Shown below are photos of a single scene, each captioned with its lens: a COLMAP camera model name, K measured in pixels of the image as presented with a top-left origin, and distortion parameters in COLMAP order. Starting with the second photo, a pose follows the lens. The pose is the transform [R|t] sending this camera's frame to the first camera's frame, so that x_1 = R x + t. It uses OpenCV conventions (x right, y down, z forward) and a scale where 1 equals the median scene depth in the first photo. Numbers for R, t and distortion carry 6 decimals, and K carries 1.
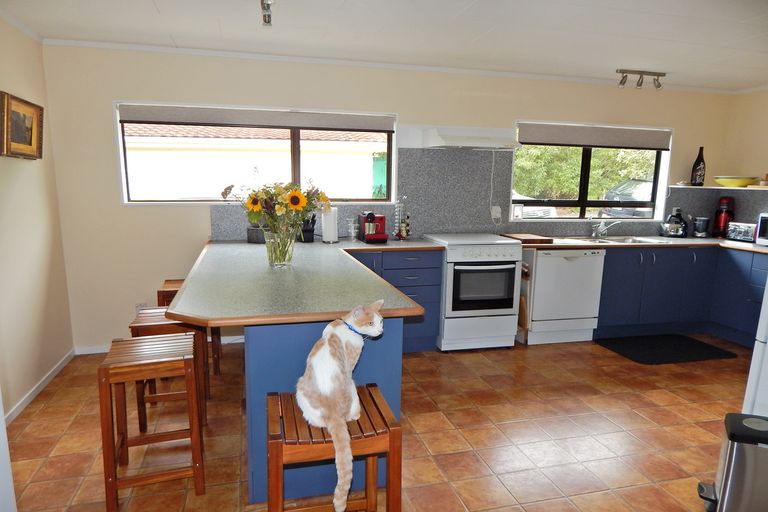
lens RADIAL K [[505.6, 0, 384.7], [0, 505.6, 275.7], [0, 0, 1]] dist [-0.001771, -0.000918]
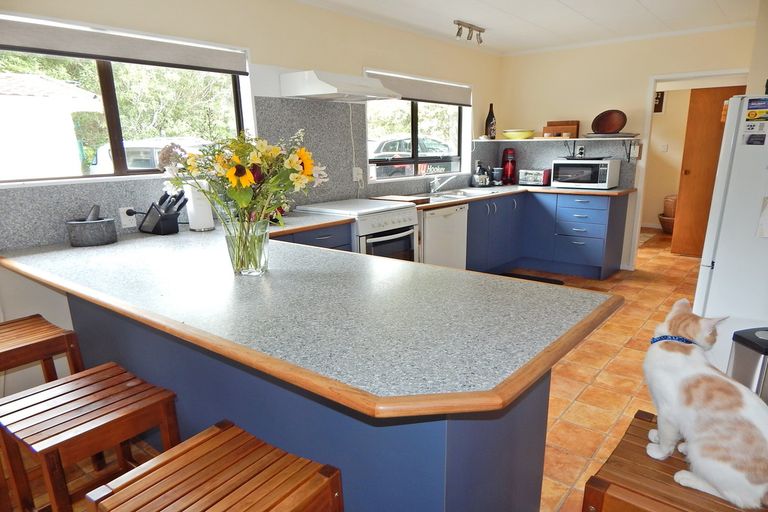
lens RADIAL K [[505.6, 0, 384.7], [0, 505.6, 275.7], [0, 0, 1]] dist [-0.001771, -0.000918]
pose [[0.798541, -0.178576, 0.574841, -0.284277], [0.141669, 0.983911, 0.108855, -0.040755], [-0.585031, -0.005488, 0.810992, 0.256547]]
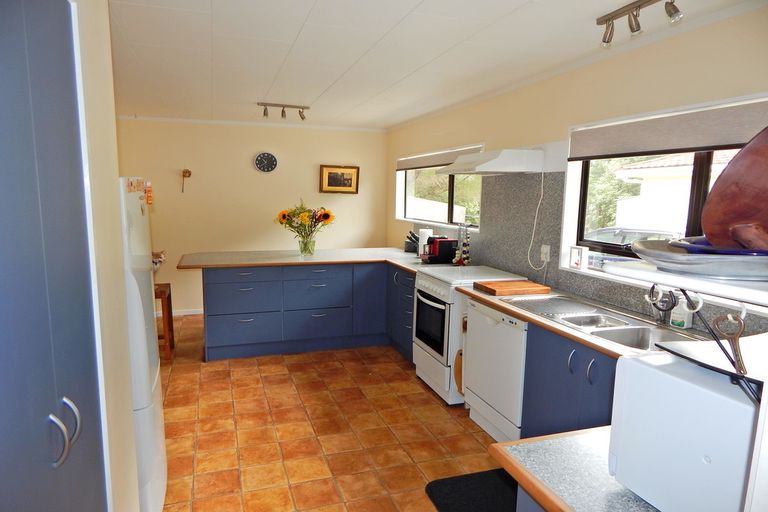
lens RADIAL K [[505.6, 0, 384.7], [0, 505.6, 275.7], [0, 0, 1]] dist [-0.001771, -0.000918]
pose [[0.080204, 0.142896, -0.986483, 0.963004], [-0.207820, 0.970319, 0.123659, -0.139099], [0.974873, 0.195093, 0.107520, 0.707341]]
